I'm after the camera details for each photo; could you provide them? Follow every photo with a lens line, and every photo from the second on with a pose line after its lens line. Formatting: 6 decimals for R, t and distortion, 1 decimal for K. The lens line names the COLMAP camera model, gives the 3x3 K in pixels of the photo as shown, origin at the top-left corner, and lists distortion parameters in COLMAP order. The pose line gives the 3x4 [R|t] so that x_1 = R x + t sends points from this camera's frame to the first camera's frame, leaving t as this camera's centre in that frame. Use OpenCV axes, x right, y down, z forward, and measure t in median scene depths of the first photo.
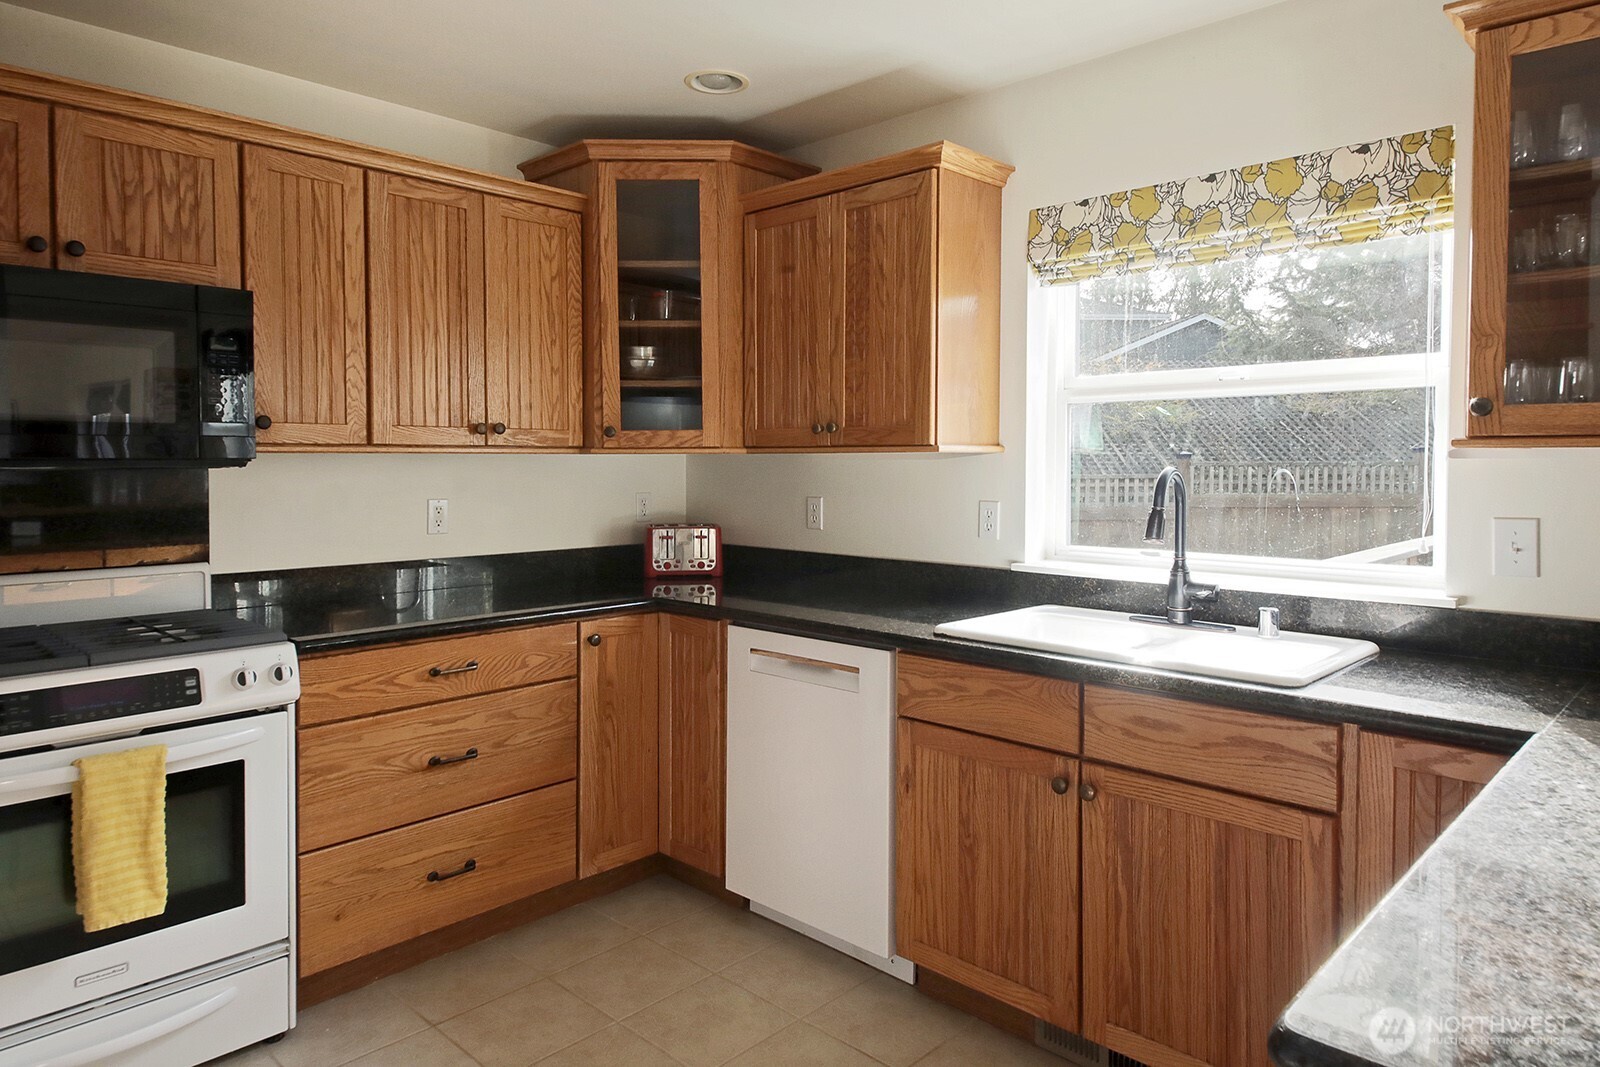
lens RADIAL K [[972.7, 0, 800.2], [0, 972.7, 492.3], [0, 0, 1]] dist [0.014769, -0.004205]
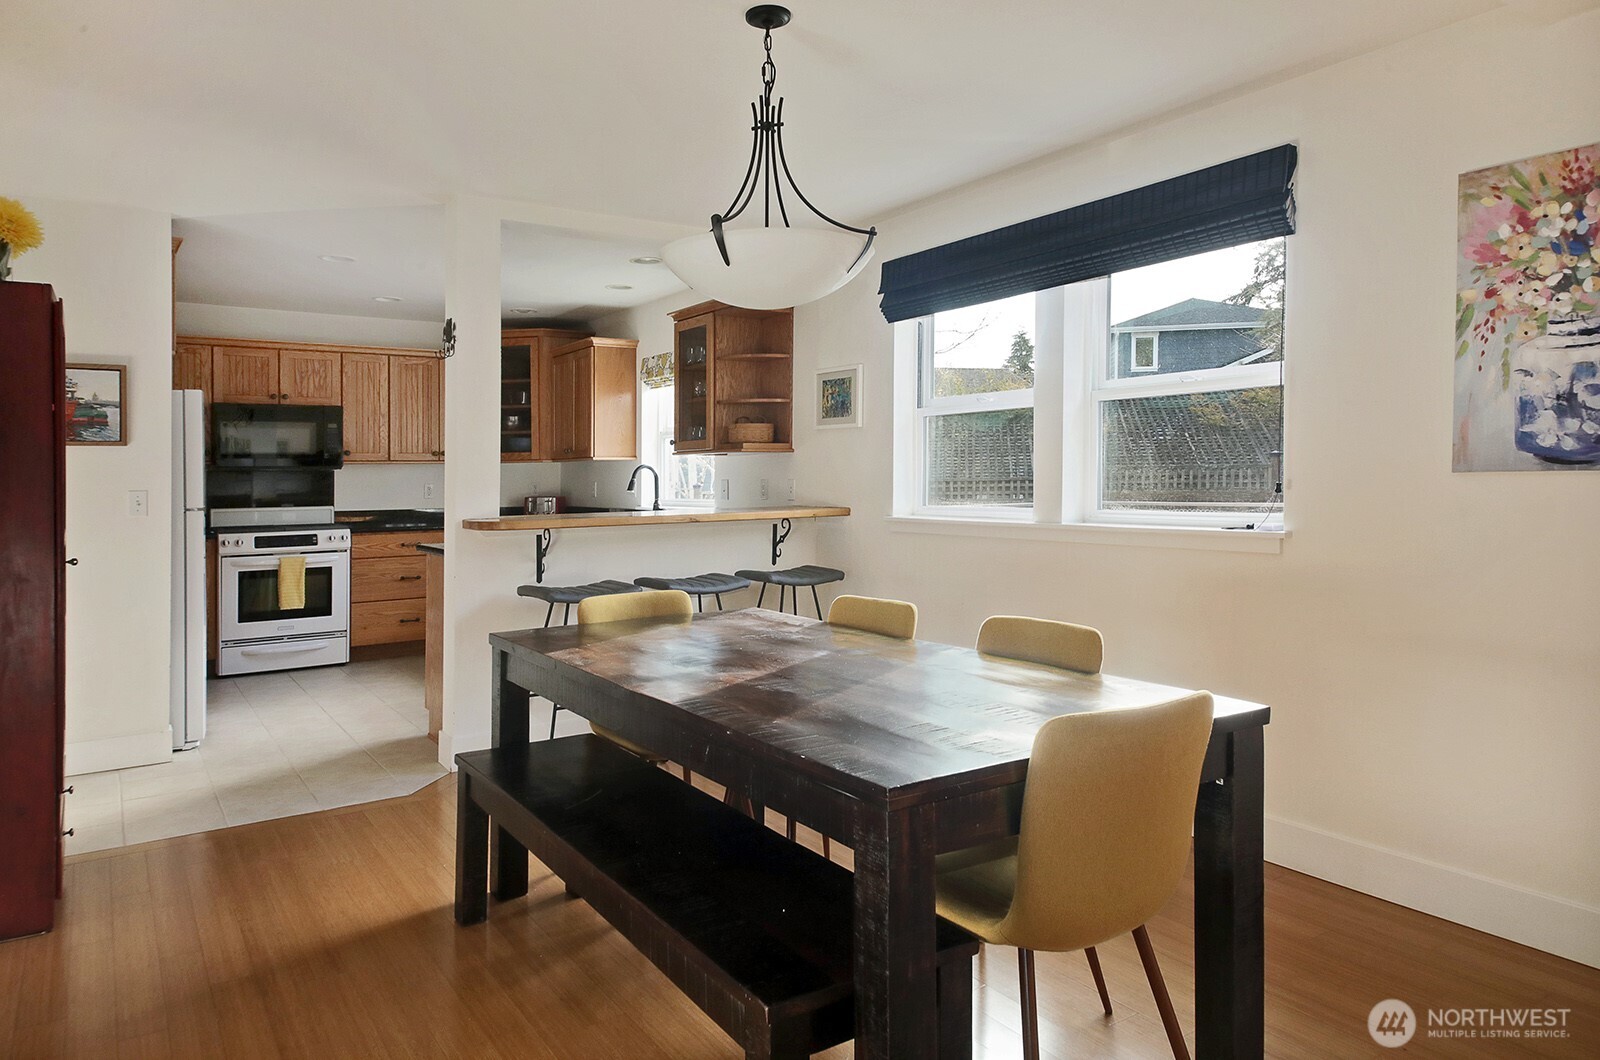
lens RADIAL K [[1064.7, 0, 832.8], [0, 1064.7, 469.9], [0, 0, 1]] dist [0.050431, 0.006216]
pose [[0.973647, -0.013112, -0.227684, 1.527669], [0.004169, 0.999202, -0.039718, 0.106269], [0.228023, 0.037722, 0.972925, -1.698610]]
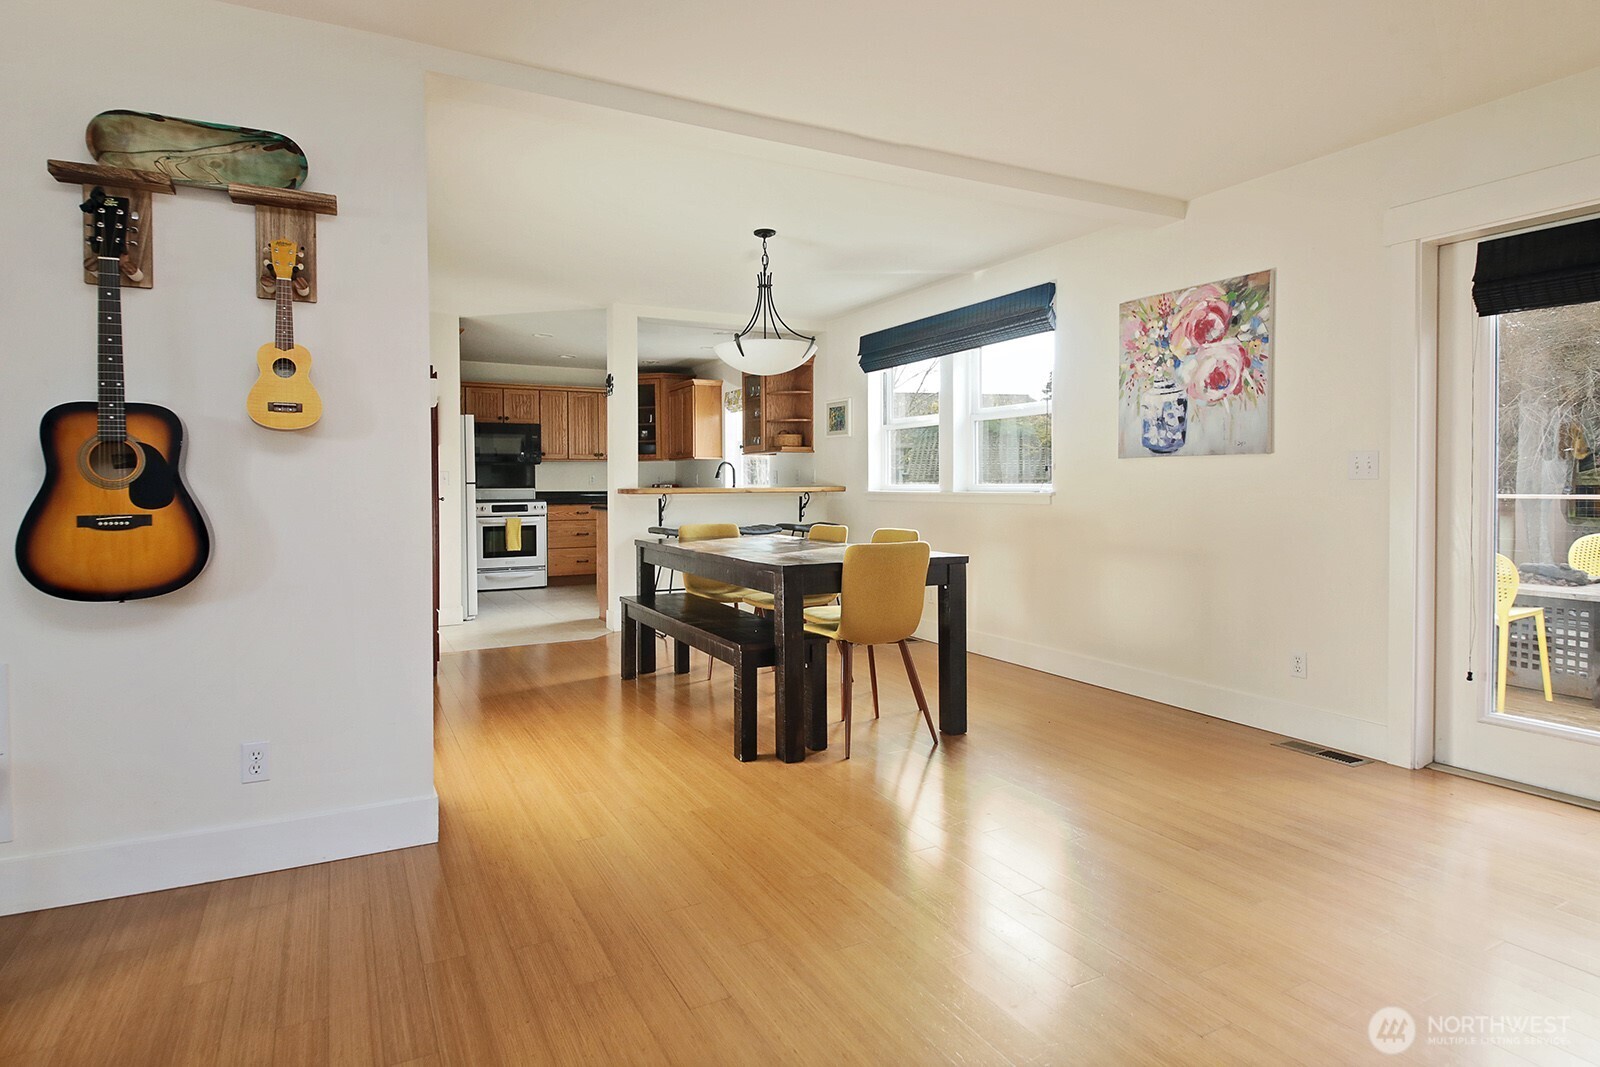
lens RADIAL K [[863.2, 0, 801.6], [0, 863.2, 537.5], [0, 0, 1]] dist [0.032518, 0.000387]
pose [[0.942385, 0.016014, -0.334146, 1.886106], [-0.005685, 0.999476, 0.031865, 0.175164], [0.334481, -0.028129, 0.941982, -2.326783]]
